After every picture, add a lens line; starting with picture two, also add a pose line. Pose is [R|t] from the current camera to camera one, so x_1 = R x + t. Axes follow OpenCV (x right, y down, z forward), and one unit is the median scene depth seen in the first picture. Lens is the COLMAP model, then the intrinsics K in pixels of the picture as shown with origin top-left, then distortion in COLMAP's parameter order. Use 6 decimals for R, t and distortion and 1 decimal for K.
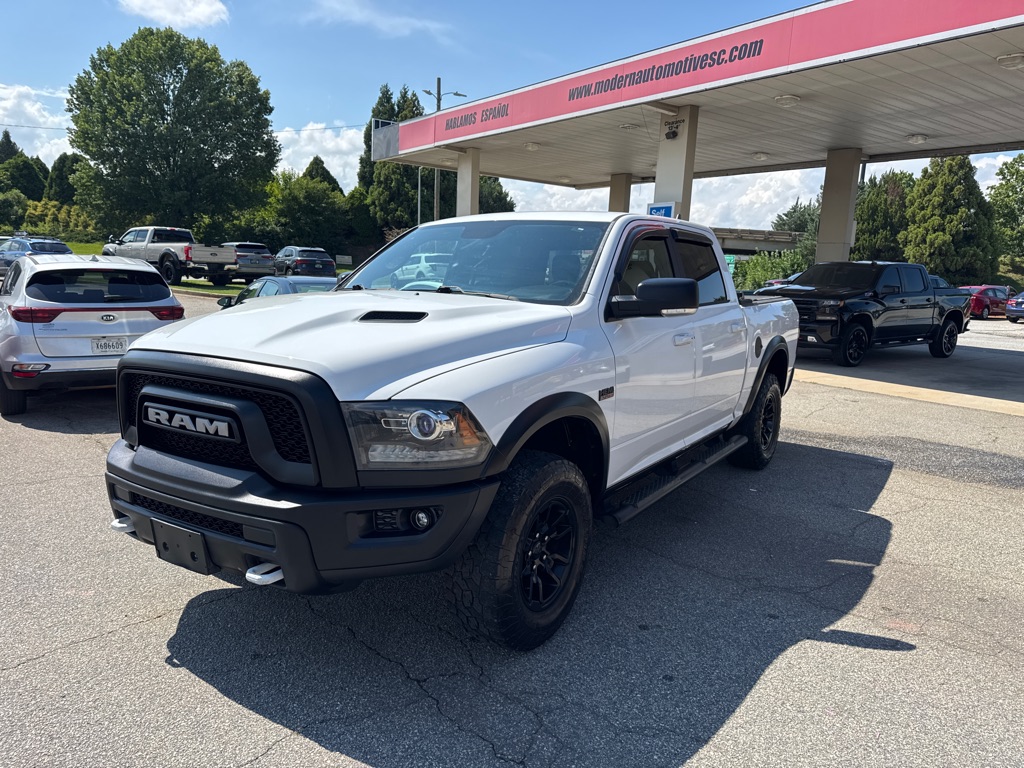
lens RADIAL K [[735.8, 0, 514.3], [0, 735.8, 385.7], [0, 0, 1]] dist [0.024119, -0.029942]
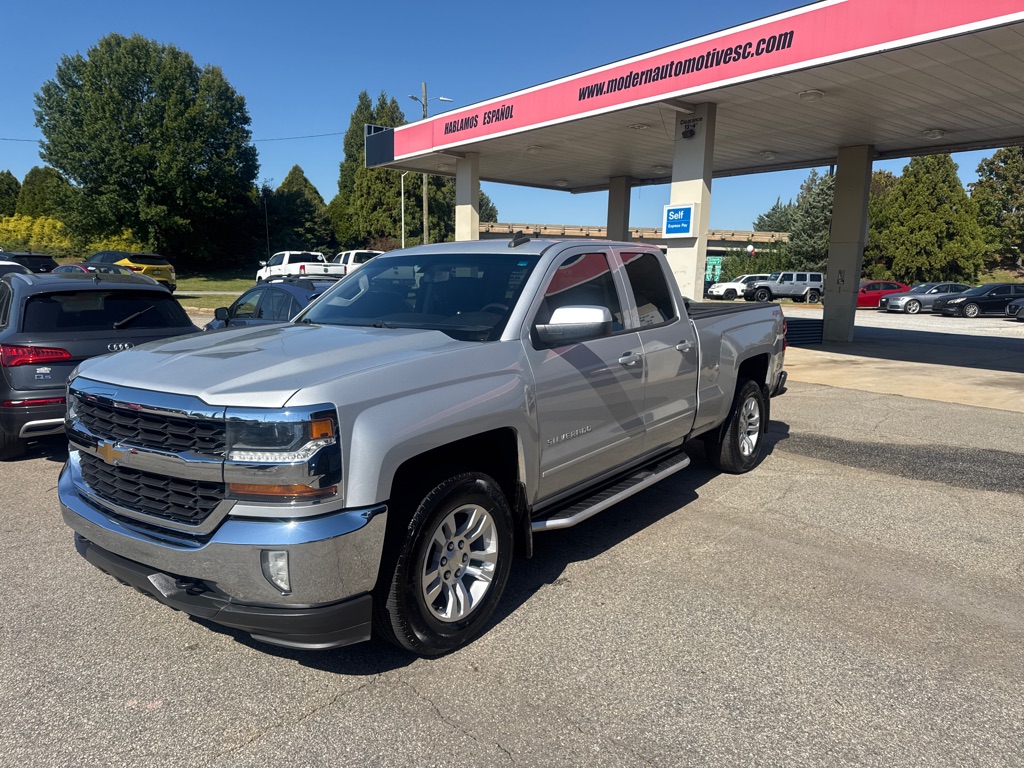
lens RADIAL K [[735.8, 0, 512.7], [0, 735.8, 386.3], [0, 0, 1]] dist [0.024119, -0.029942]
pose [[0.999384, -0.025444, 0.024151, -0.037548], [0.025605, 0.999652, -0.006380, -0.008251], [-0.023980, 0.006995, 0.999688, 0.036342]]
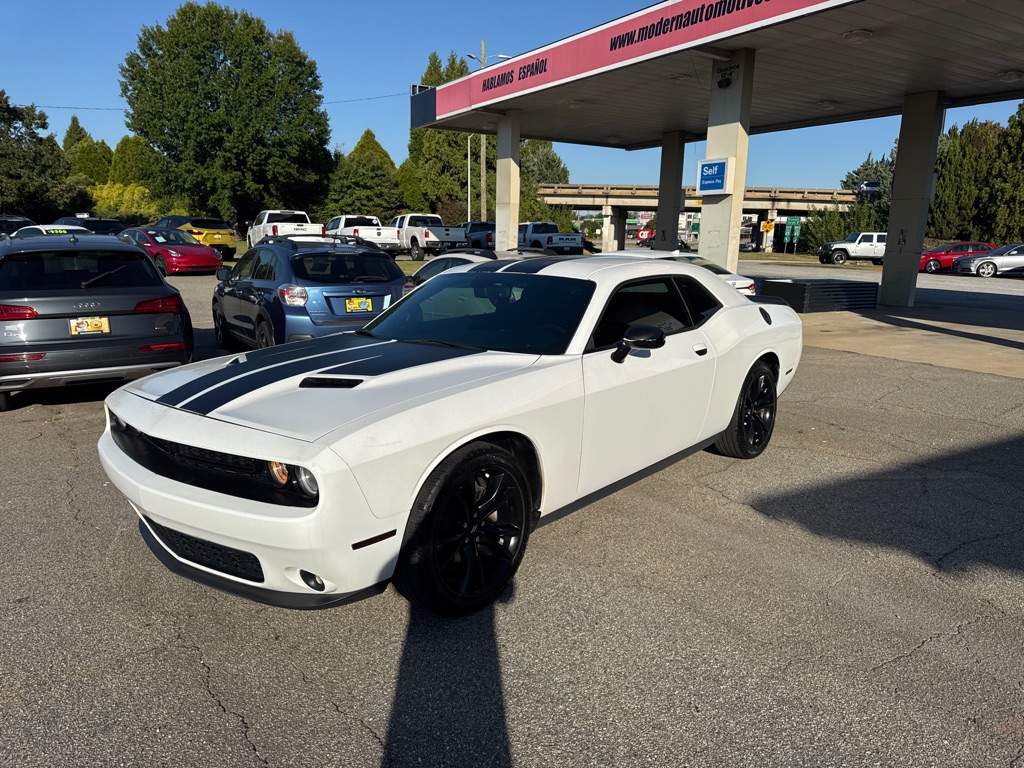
lens RADIAL K [[735.8, 0, 508.1], [0, 735.8, 385.9], [0, 0, 1]] dist [0.024119, -0.029942]
pose [[0.996124, -0.009878, -0.087408, 0.019511], [0.013311, 0.999159, 0.038784, -0.006306], [0.086951, -0.039797, 0.995417, 0.049267]]
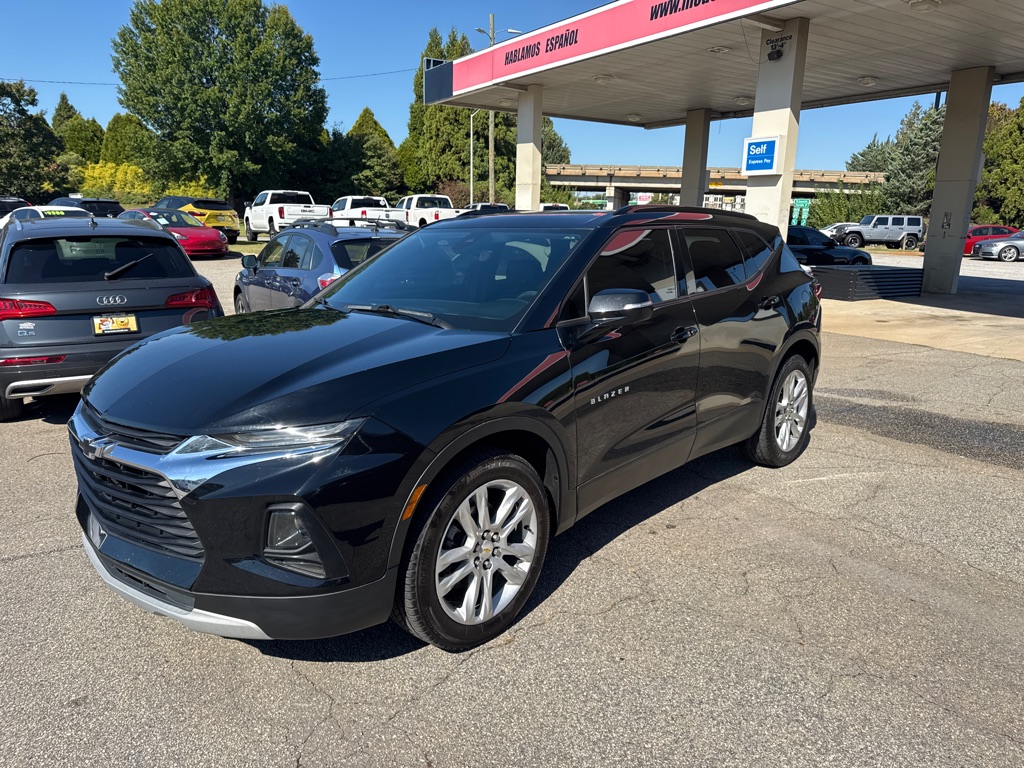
lens RADIAL K [[735.8, 0, 511.5], [0, 735.8, 389.4], [0, 0, 1]] dist [0.024119, -0.029942]
pose [[0.997055, -0.007817, -0.076290, -0.020859], [0.012973, 0.997647, 0.067324, -0.014842], [0.075584, -0.068115, 0.994810, 0.086649]]
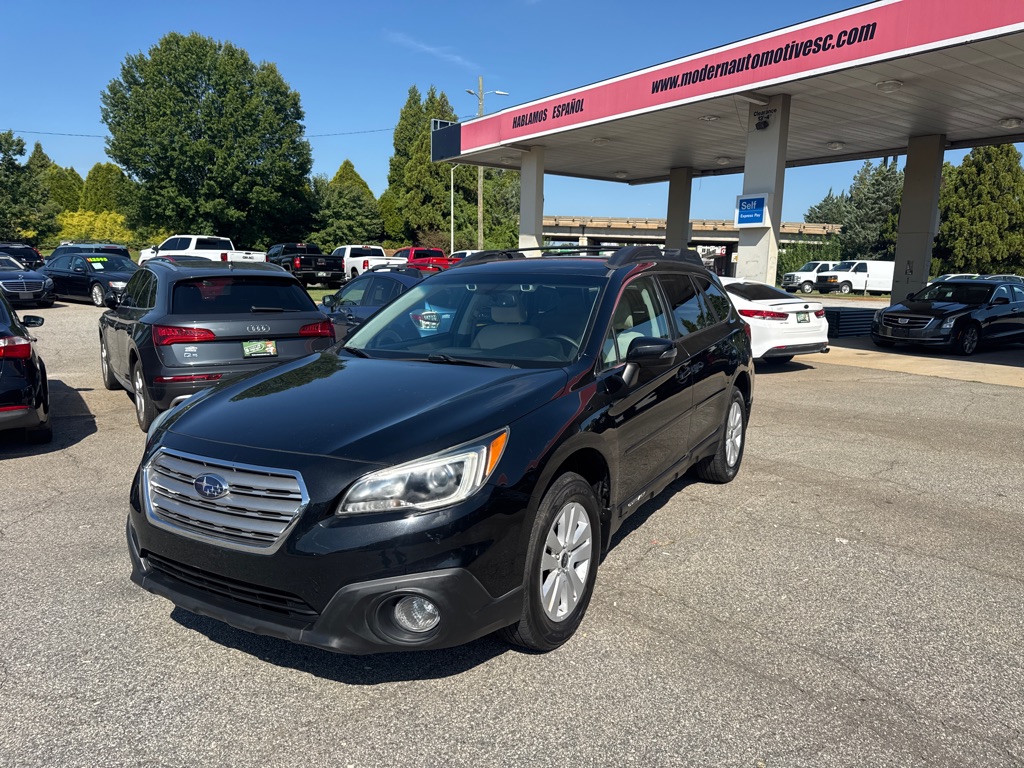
lens RADIAL K [[735.8, 0, 512.6], [0, 735.8, 391.2], [0, 0, 1]] dist [0.024119, -0.029942]
pose [[0.999424, -0.017650, -0.028994, -0.074447], [0.017868, 0.999814, 0.007297, -0.001326], [0.028859, -0.007811, 0.999553, 0.010267]]
